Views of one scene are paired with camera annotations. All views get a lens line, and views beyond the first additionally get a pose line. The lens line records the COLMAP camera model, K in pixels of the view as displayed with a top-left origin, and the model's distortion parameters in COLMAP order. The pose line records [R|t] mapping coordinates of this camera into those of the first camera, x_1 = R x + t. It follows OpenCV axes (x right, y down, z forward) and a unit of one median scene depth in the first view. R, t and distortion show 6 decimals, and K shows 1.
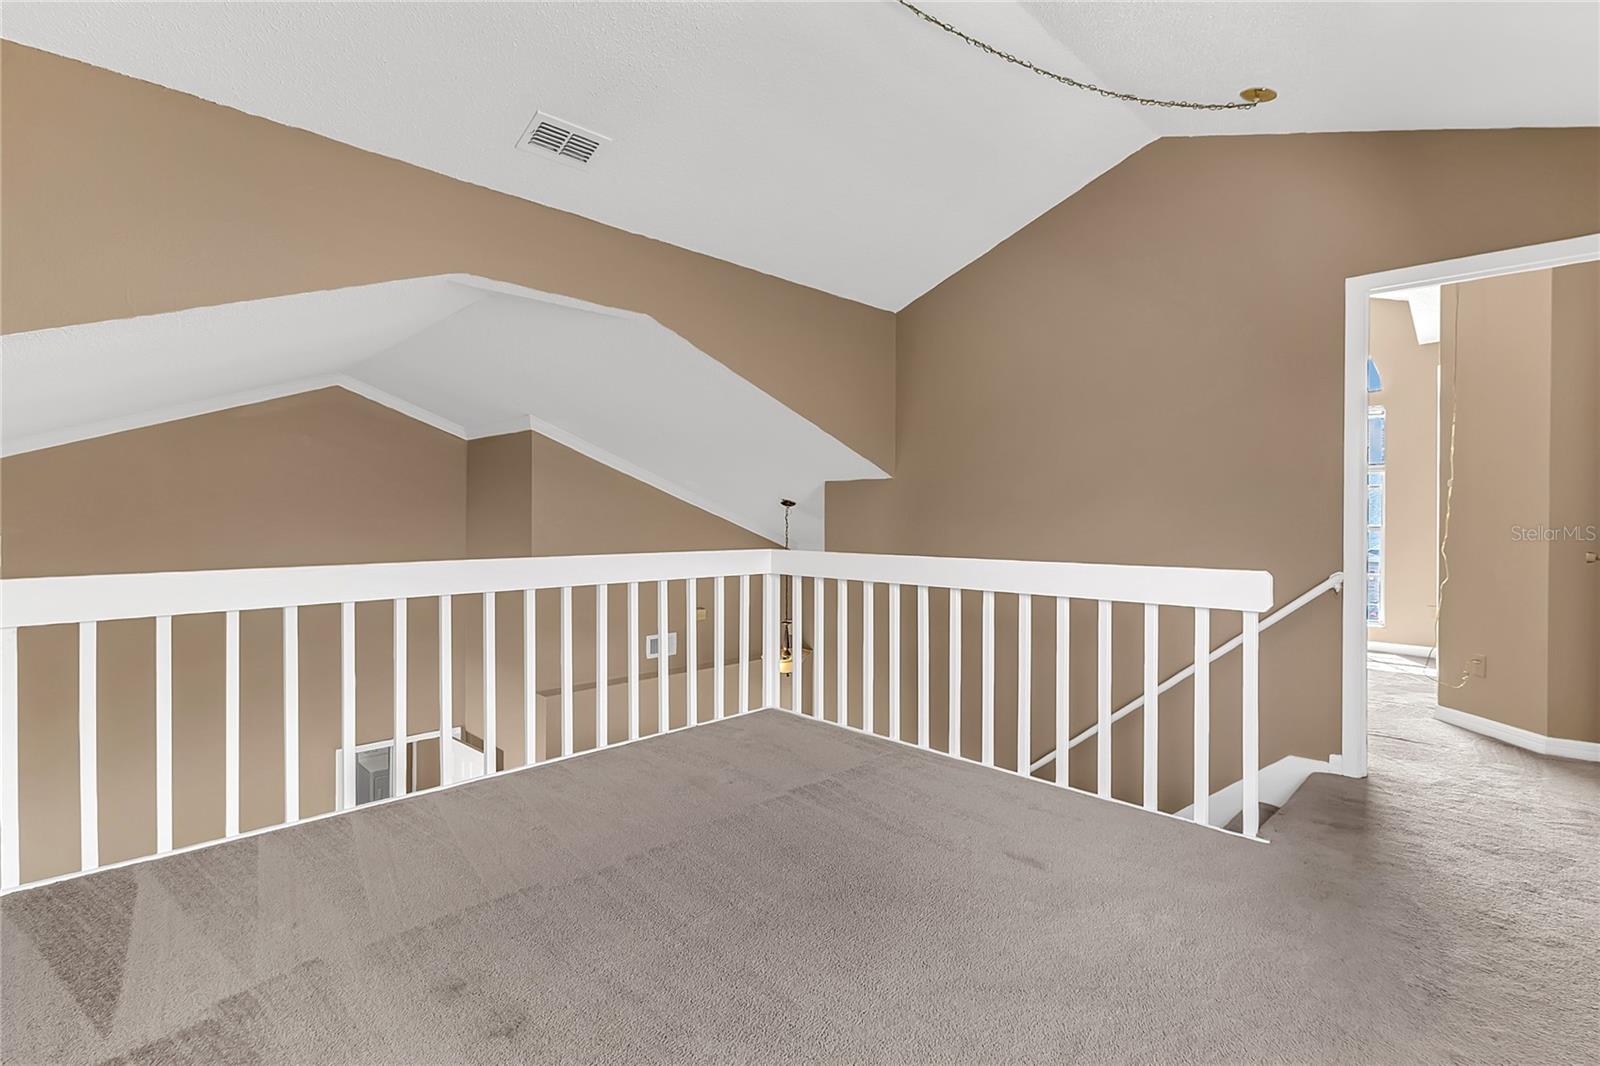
lens RADIAL K [[745.5, 0, 805.8], [0, 745.5, 529.3], [0, 0, 1]] dist [0.008192, -0.002074]
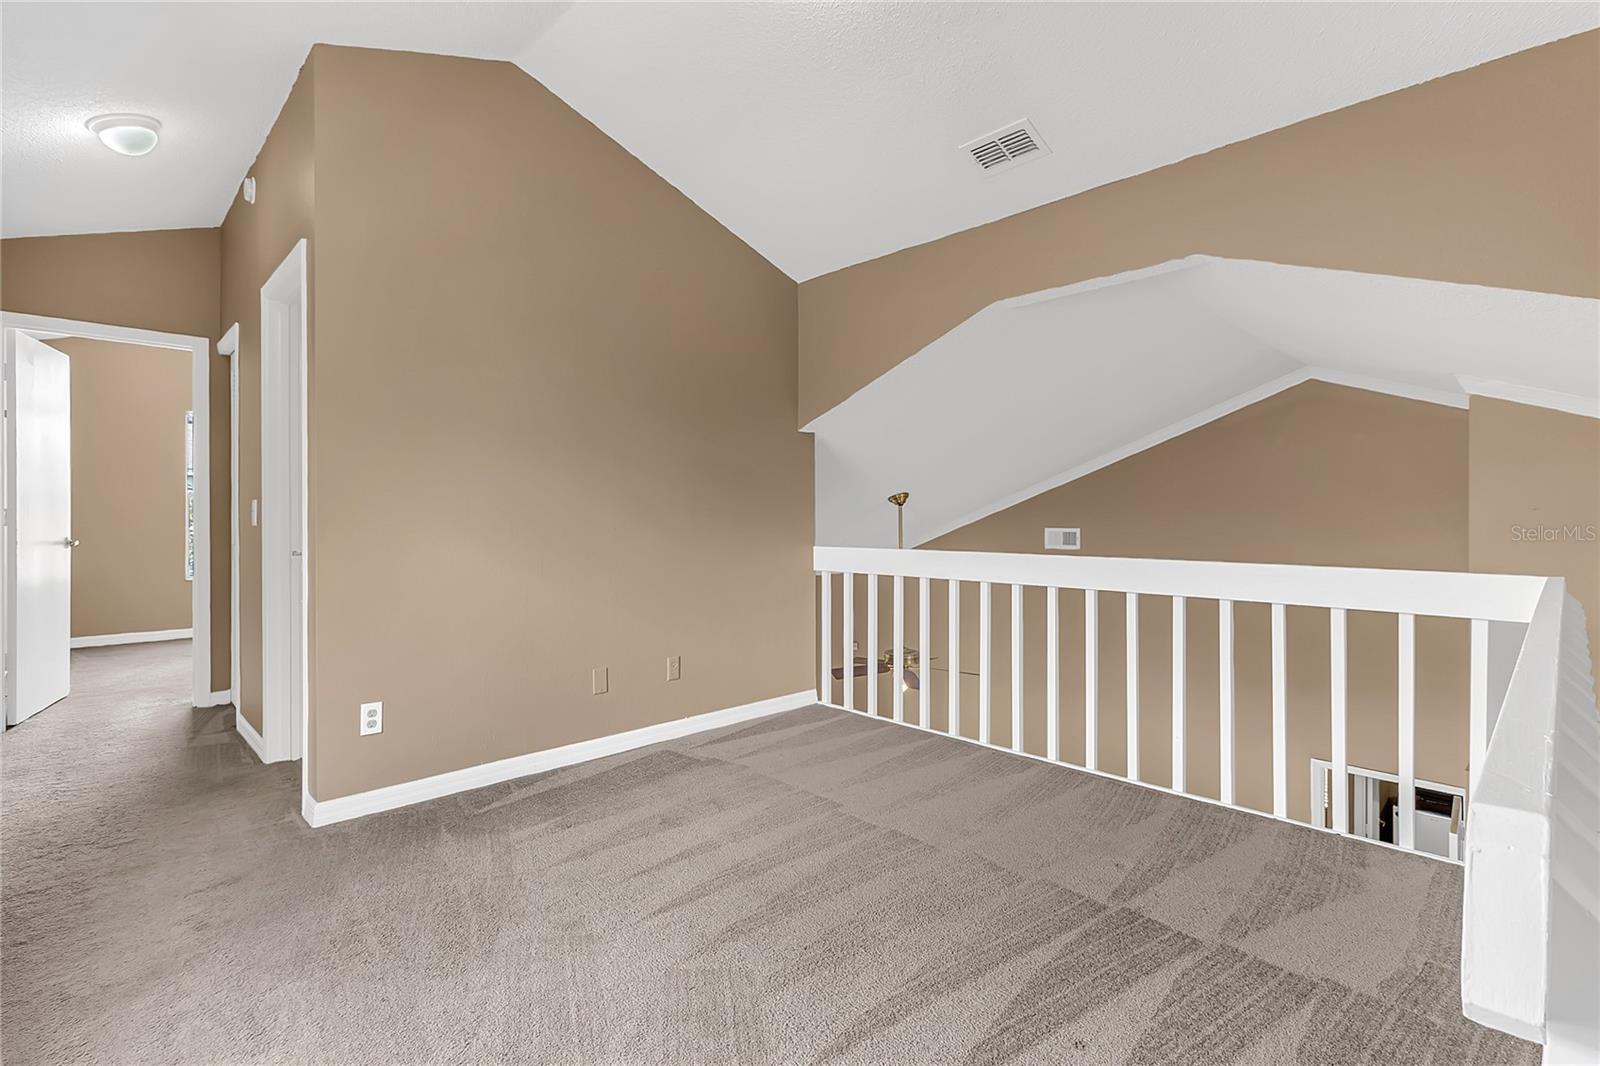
lens RADIAL K [[745.5, 0, 802.9], [0, 745.5, 524.7], [0, 0, 1]] dist [0.008192, -0.002074]
pose [[-0.010691, 0.009465, -0.999898, 0.452250], [-0.016295, 0.999821, 0.009639, -0.004927], [0.999810, 0.016396, -0.010535, 0.473529]]
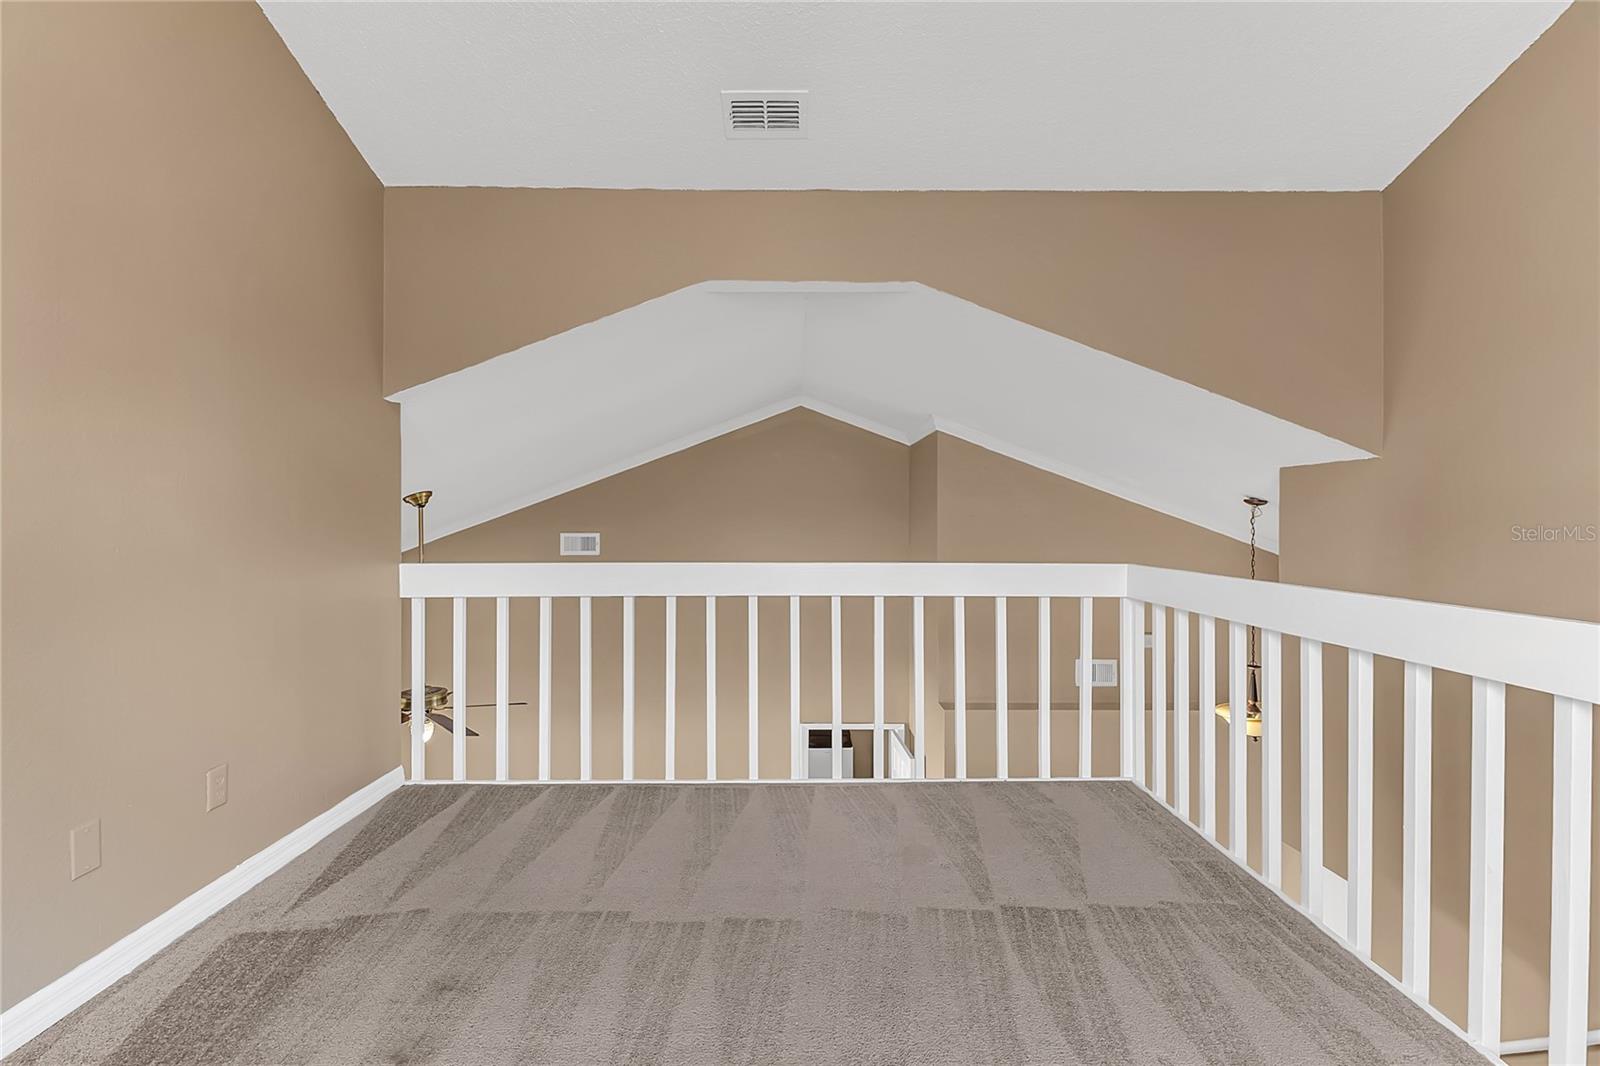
lens RADIAL K [[745.5, 0, 799.0], [0, 745.5, 523.9], [0, 0, 1]] dist [0.008192, -0.002074]
pose [[0.717468, 0.002267, -0.696587, 0.223638], [-0.011139, 0.999904, -0.008219, -0.002804], [0.696502, 0.013657, 0.717425, 0.237646]]
